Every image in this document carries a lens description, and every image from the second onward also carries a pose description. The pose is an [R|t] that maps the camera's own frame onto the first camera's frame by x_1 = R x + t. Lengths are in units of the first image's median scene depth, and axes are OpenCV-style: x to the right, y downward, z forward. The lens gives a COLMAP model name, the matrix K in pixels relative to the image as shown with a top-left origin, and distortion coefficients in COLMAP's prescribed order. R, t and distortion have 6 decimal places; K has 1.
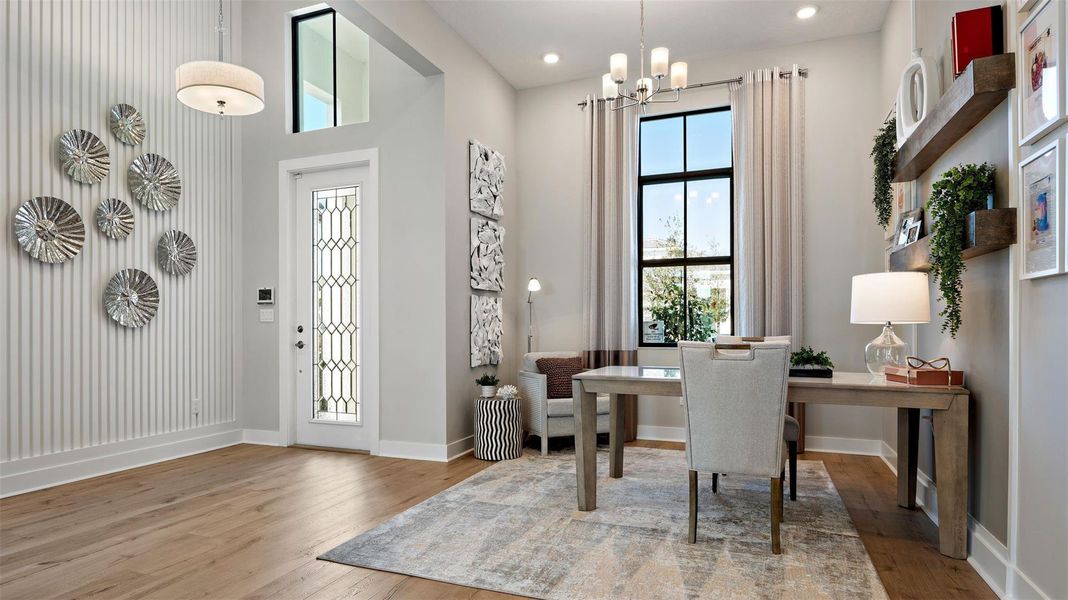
lens RADIAL K [[606.5, 0, 560.8], [0, 606.5, 324.0], [0, 0, 1]] dist [0.000280, -0.001091]
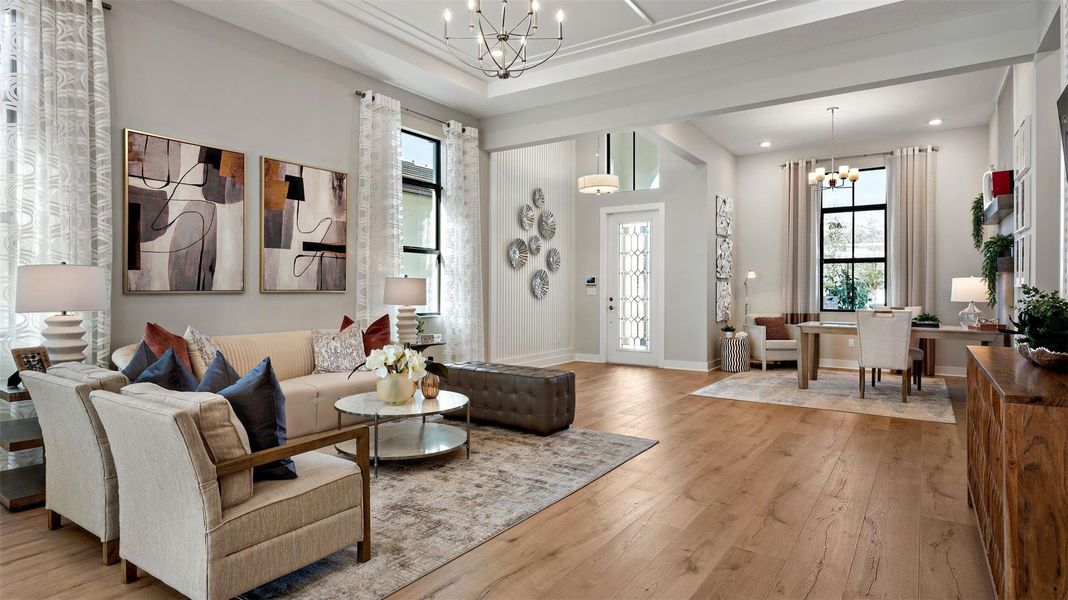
lens RADIAL K [[556.9, 0, 513.4], [0, 556.9, 294.9], [0, 0, 1]] dist [-0.002267, -0.000961]
pose [[0.948989, 0.003540, -0.315288, -0.205568], [0.000230, 0.999929, 0.011921, -0.028283], [0.315308, -0.011386, 0.948921, -0.773211]]
